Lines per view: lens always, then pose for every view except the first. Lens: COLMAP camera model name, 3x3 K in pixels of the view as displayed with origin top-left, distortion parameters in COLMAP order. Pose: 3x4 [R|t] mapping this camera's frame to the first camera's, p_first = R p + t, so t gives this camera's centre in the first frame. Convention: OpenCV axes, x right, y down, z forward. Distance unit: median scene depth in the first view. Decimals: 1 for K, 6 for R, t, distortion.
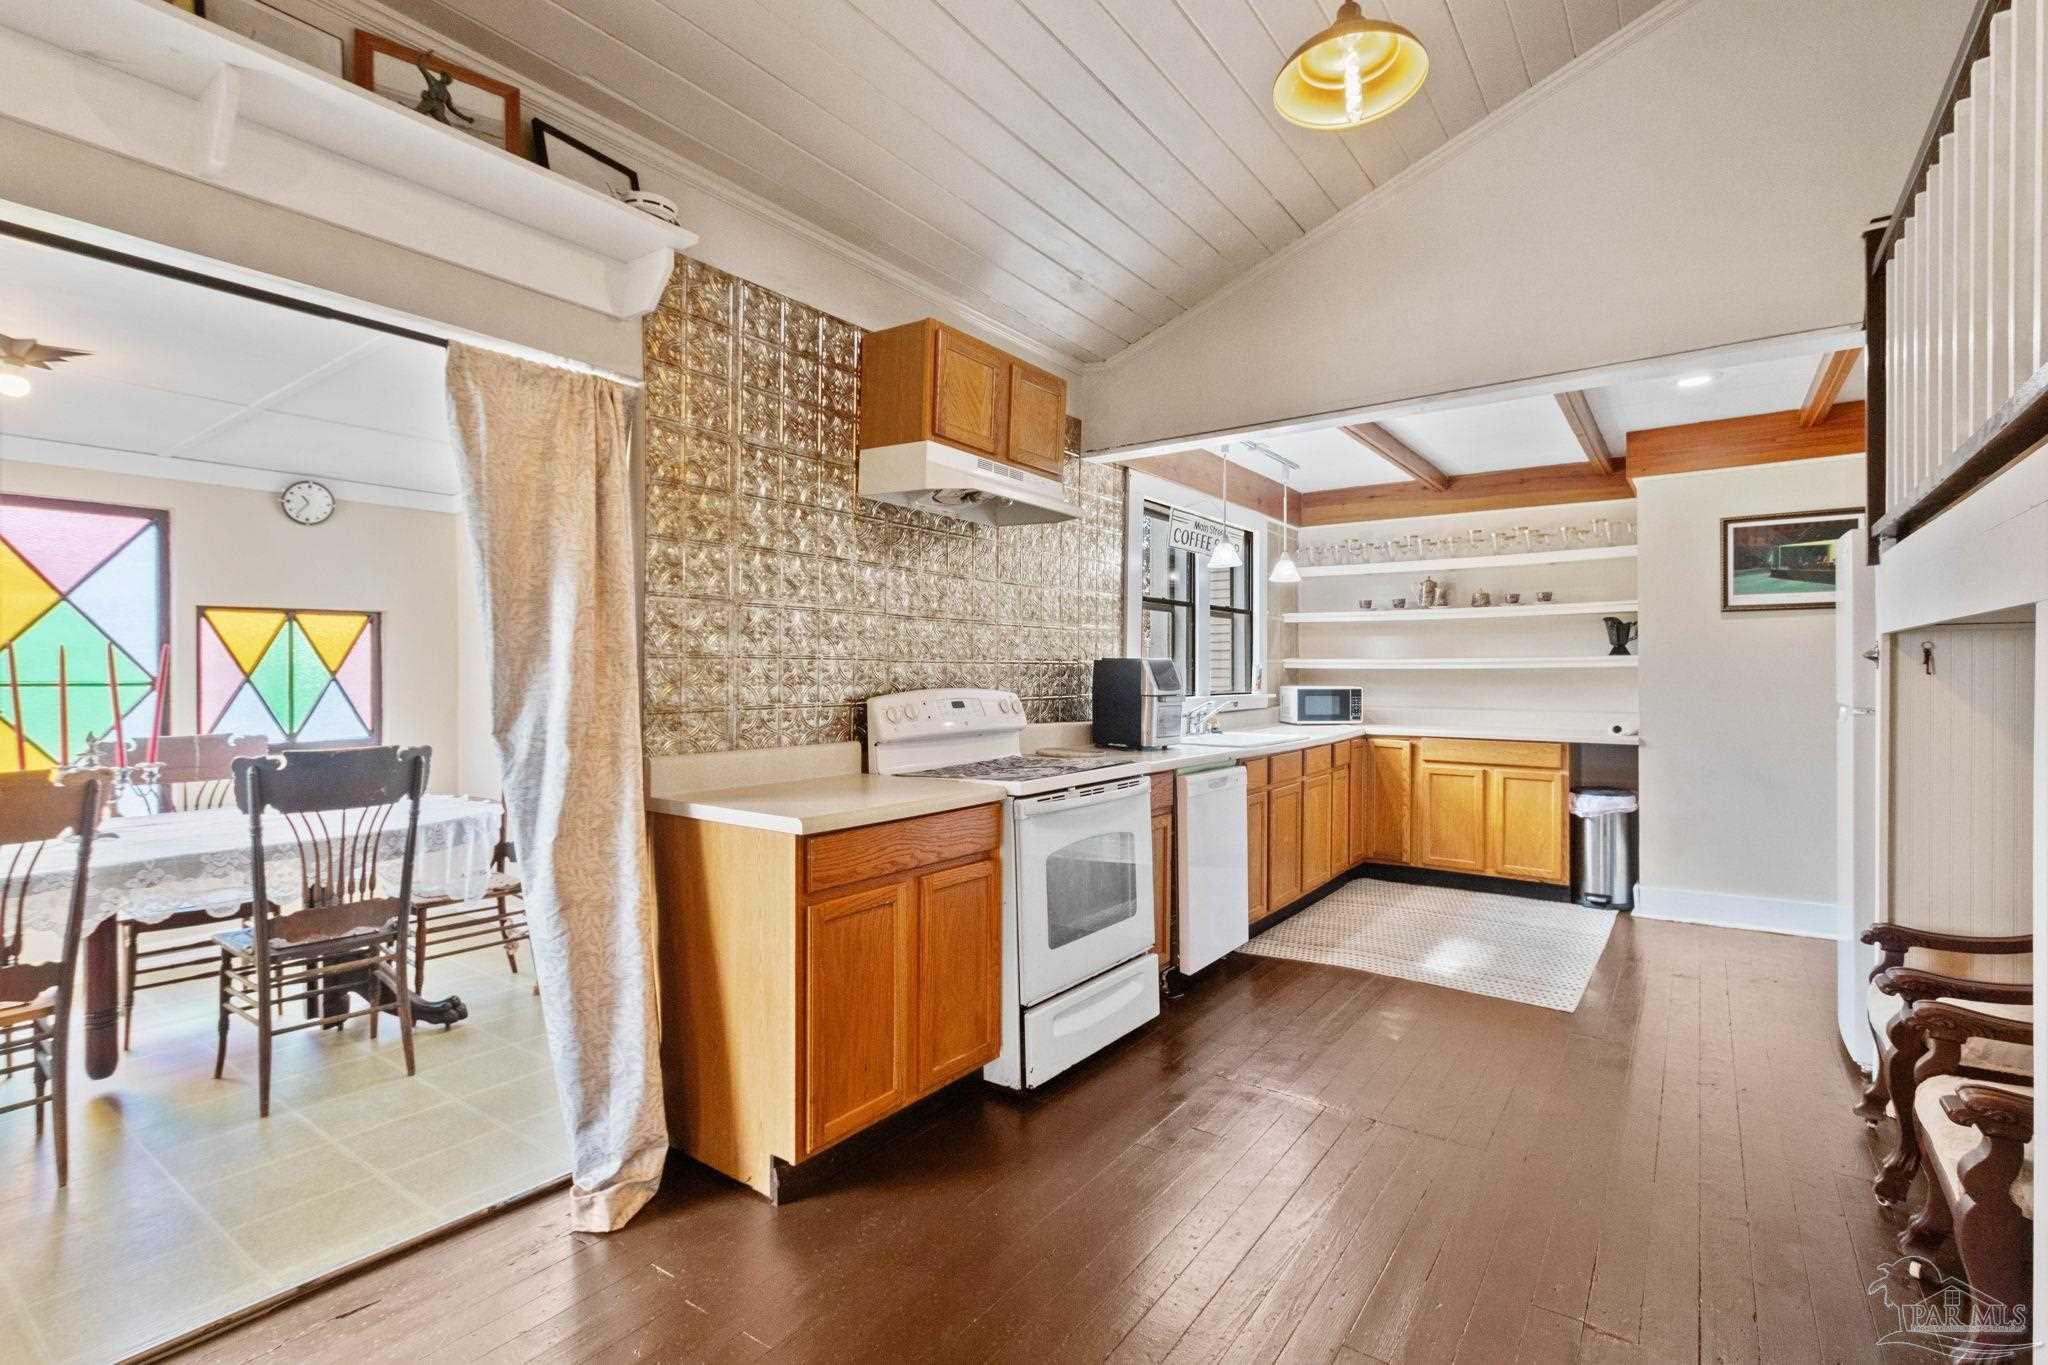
lens RADIAL K [[953.0, 0, 1019.7], [0, 953.0, 658.5], [0, 0, 1]] dist [0.004138, -0.000309]
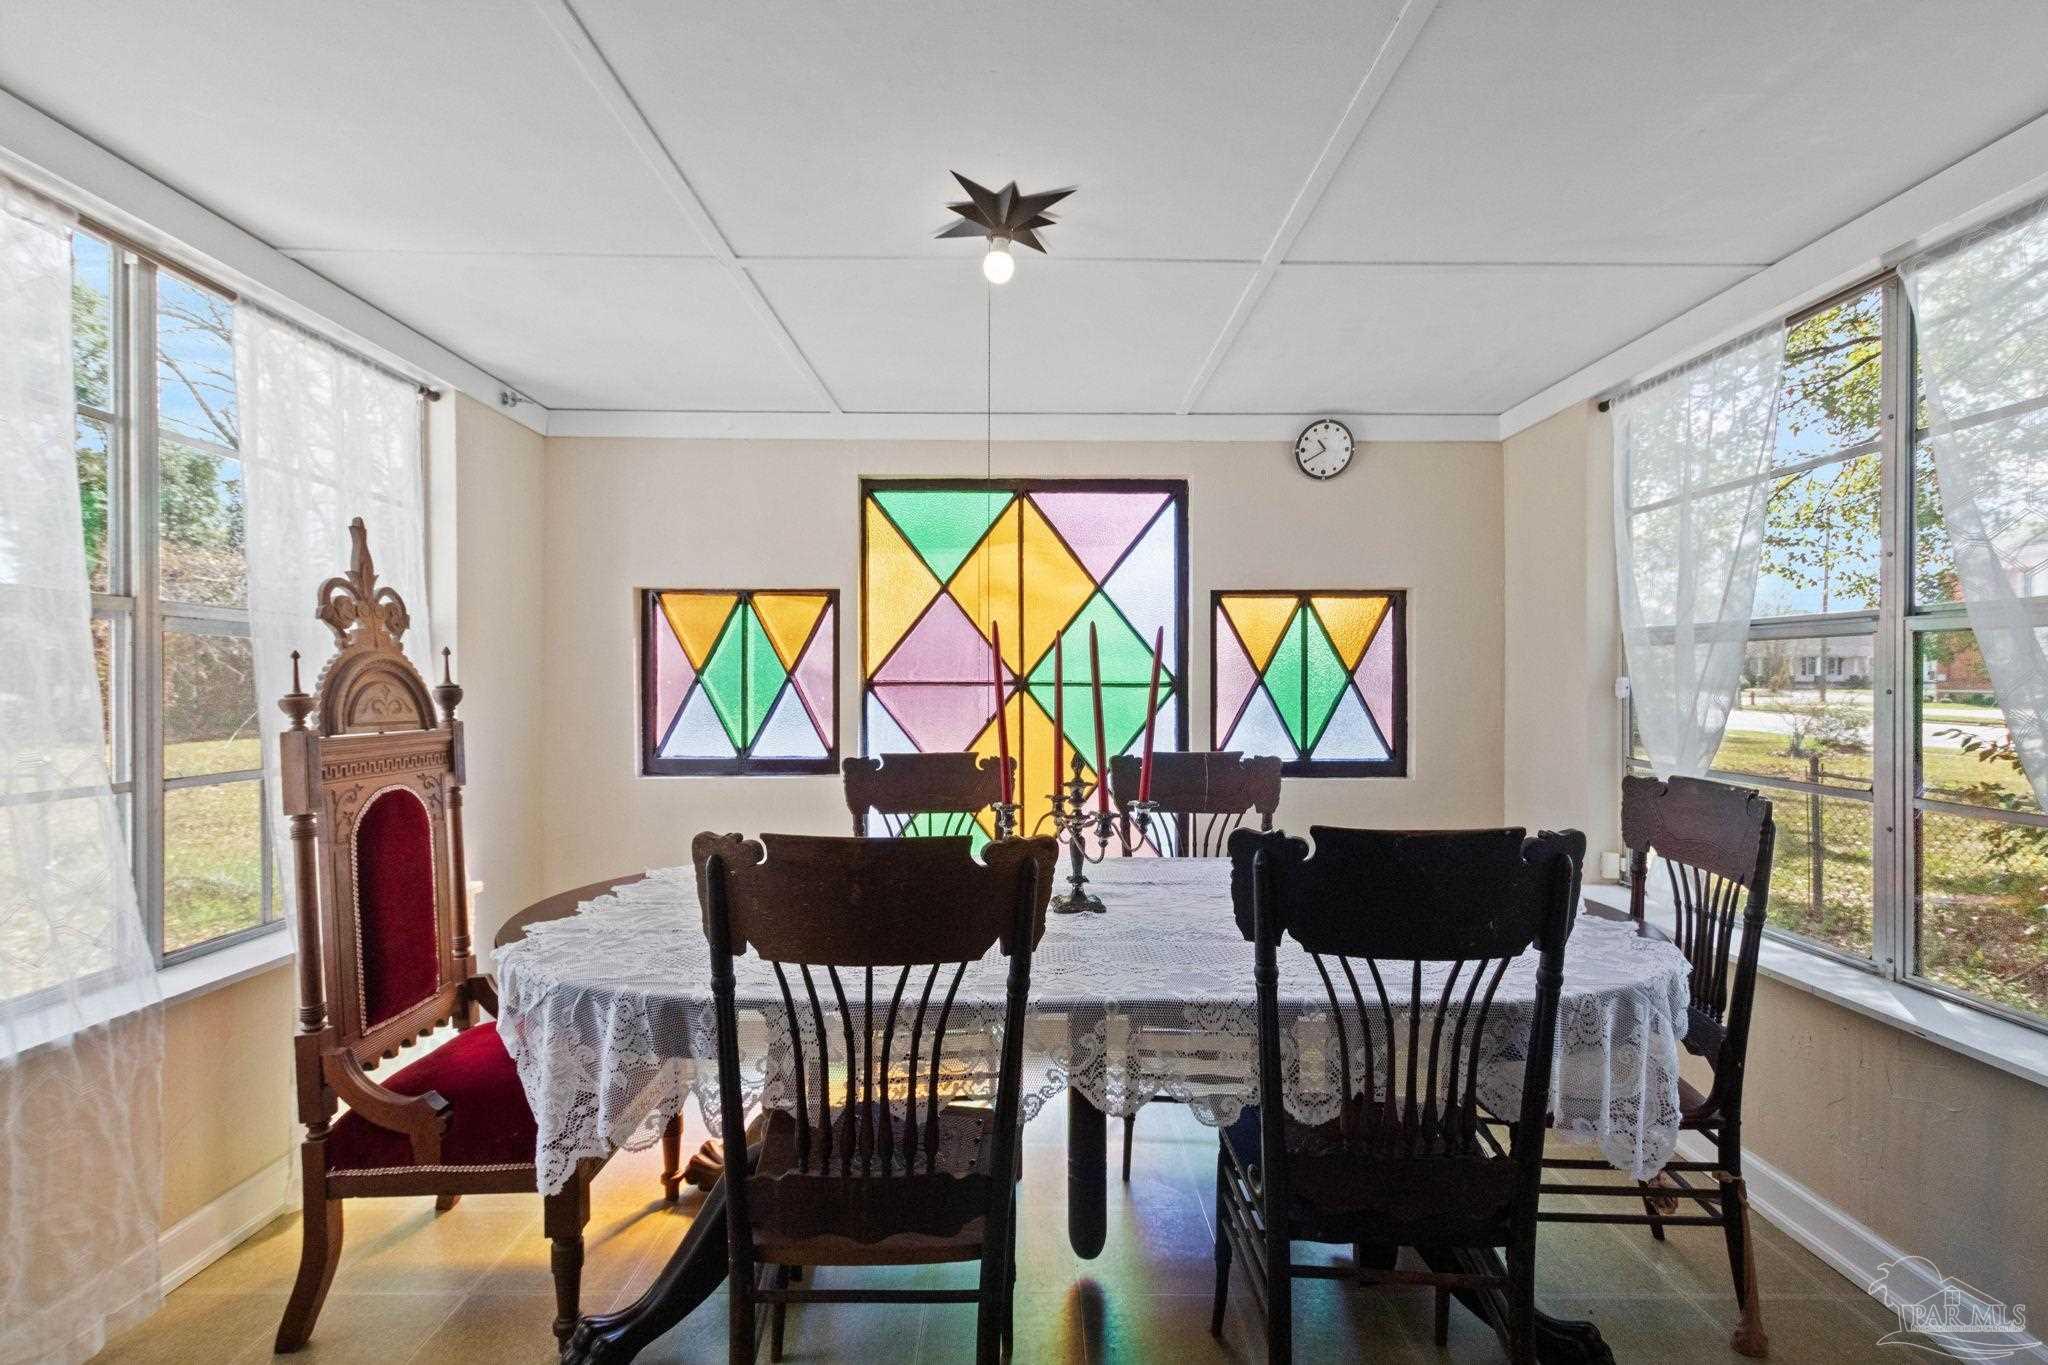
lens RADIAL K [[953.0, 0, 1019.7], [0, 953.0, 658.5], [0, 0, 1]] dist [0.004138, -0.000309]
pose [[0.594115, -0.007533, -0.804345, -0.392387], [0.004235, 0.999972, -0.006237, 0.011135], [0.804369, 0.000299, 0.594130, 0.496849]]
